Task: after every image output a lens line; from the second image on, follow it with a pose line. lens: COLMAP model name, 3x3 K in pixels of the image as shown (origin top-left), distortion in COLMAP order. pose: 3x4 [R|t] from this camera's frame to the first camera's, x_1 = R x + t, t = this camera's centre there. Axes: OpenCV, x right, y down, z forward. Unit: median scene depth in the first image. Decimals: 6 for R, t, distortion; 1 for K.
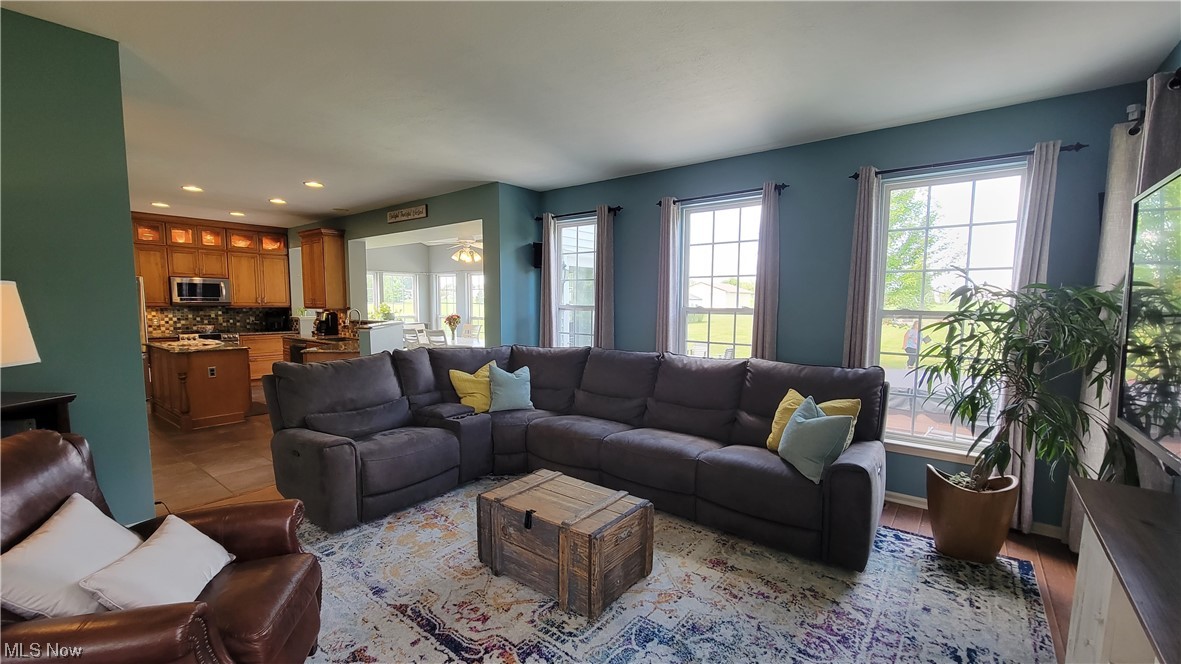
lens RADIAL K [[469.0, 0, 592.1], [0, 469.0, 342.1], [0, 0, 1]] dist [0.001515, 0.000013]
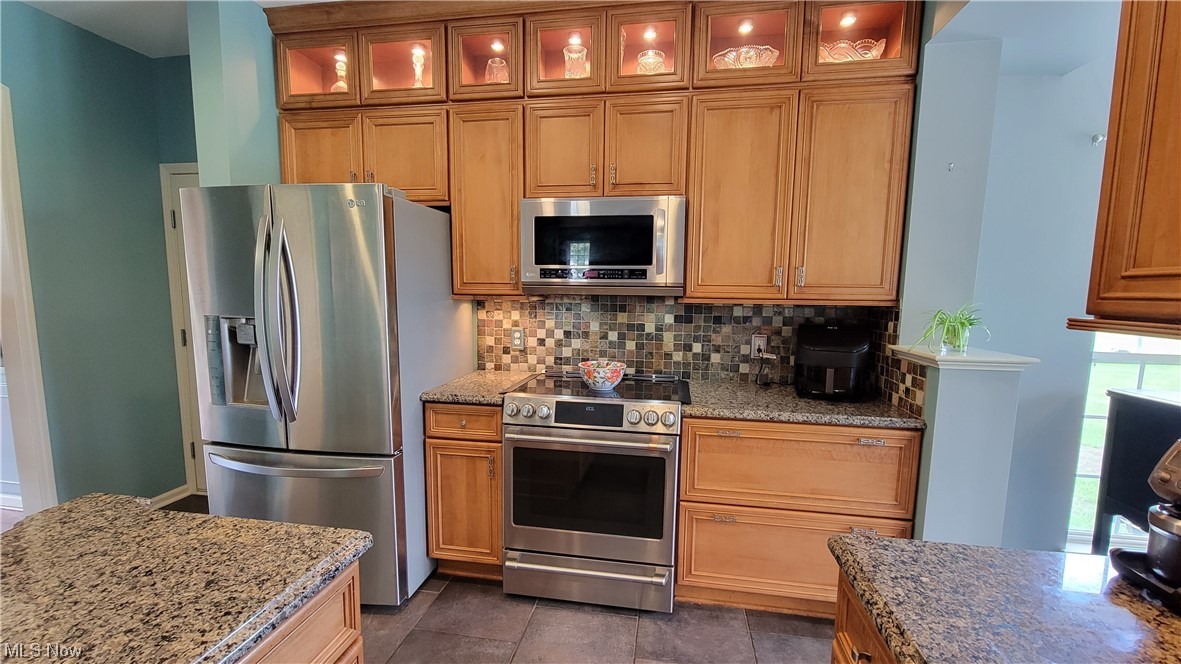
lens RADIAL K [[469.0, 0, 592.9], [0, 469.0, 338.8], [0, 0, 1]] dist [0.001515, 0.000013]
pose [[0.489356, 0.096863, -0.866688, -0.572506], [-0.088378, 0.994204, 0.061214, -0.067304], [0.867595, 0.046641, 0.495080, 0.841123]]
